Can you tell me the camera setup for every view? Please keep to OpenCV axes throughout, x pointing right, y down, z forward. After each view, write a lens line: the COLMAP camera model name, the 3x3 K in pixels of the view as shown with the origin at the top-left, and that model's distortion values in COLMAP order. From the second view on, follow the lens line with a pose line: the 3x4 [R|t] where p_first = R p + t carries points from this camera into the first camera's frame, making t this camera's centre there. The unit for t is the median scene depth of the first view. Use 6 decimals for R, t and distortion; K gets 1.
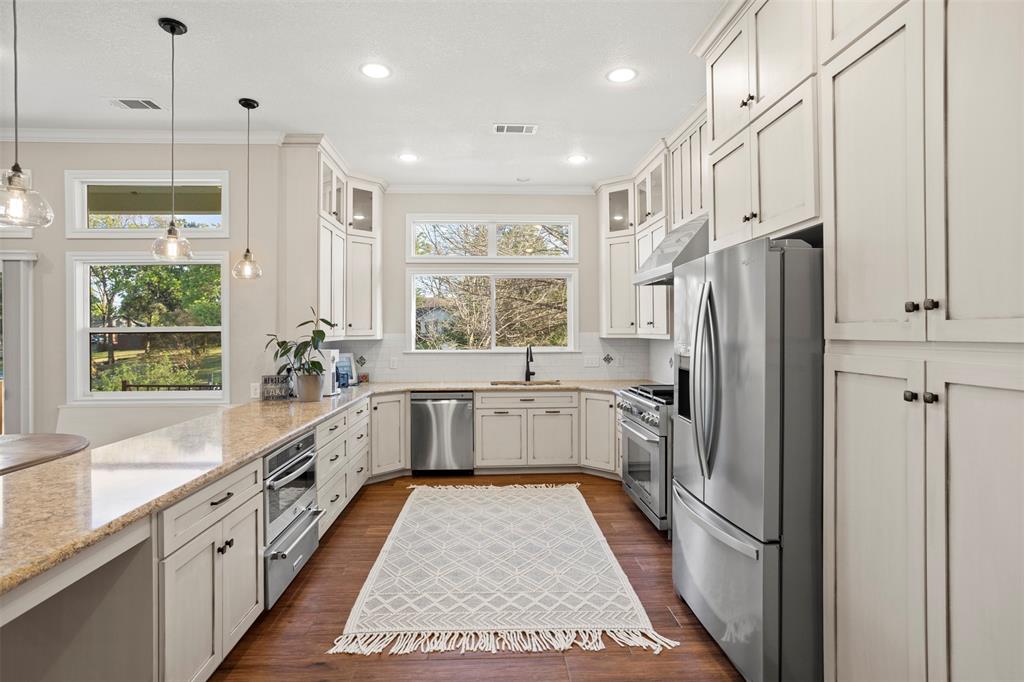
lens RADIAL K [[515.1, 0, 507.9], [0, 515.1, 332.3], [0, 0, 1]] dist [-0.052424, 0.031063]
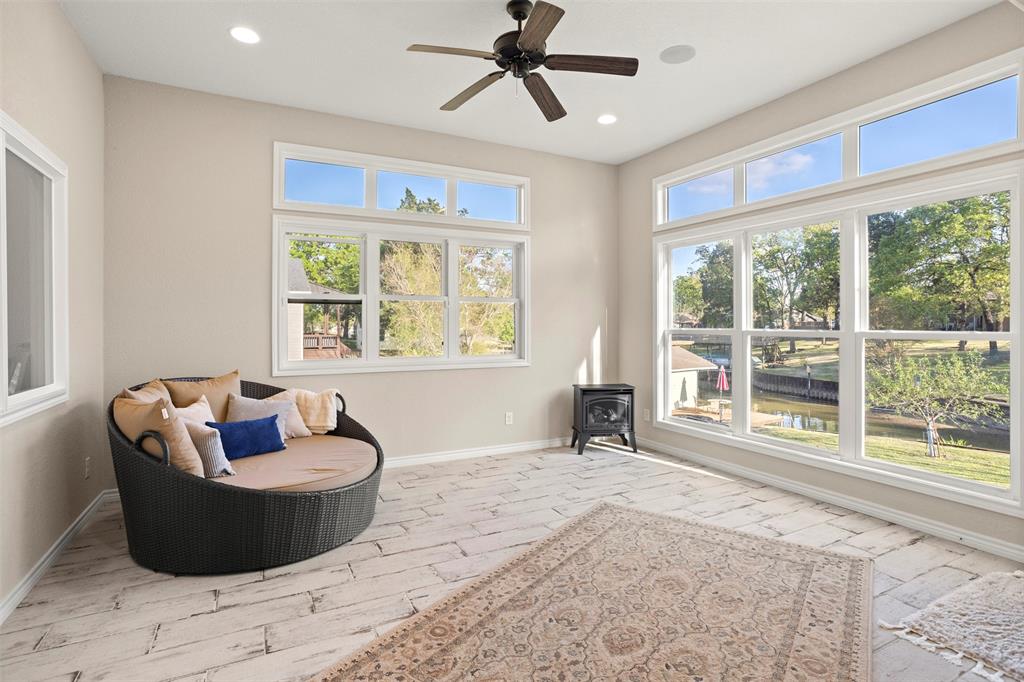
lens RADIAL K [[515.1, 0, 507.9], [0, 515.1, 332.3], [0, 0, 1]] dist [-0.052424, 0.031063]
pose [[0.418506, 0.013572, -0.908113, -1.164669], [-0.000883, 0.999894, 0.014537, 0.042807], [0.908214, -0.005282, 0.418473, 0.391937]]
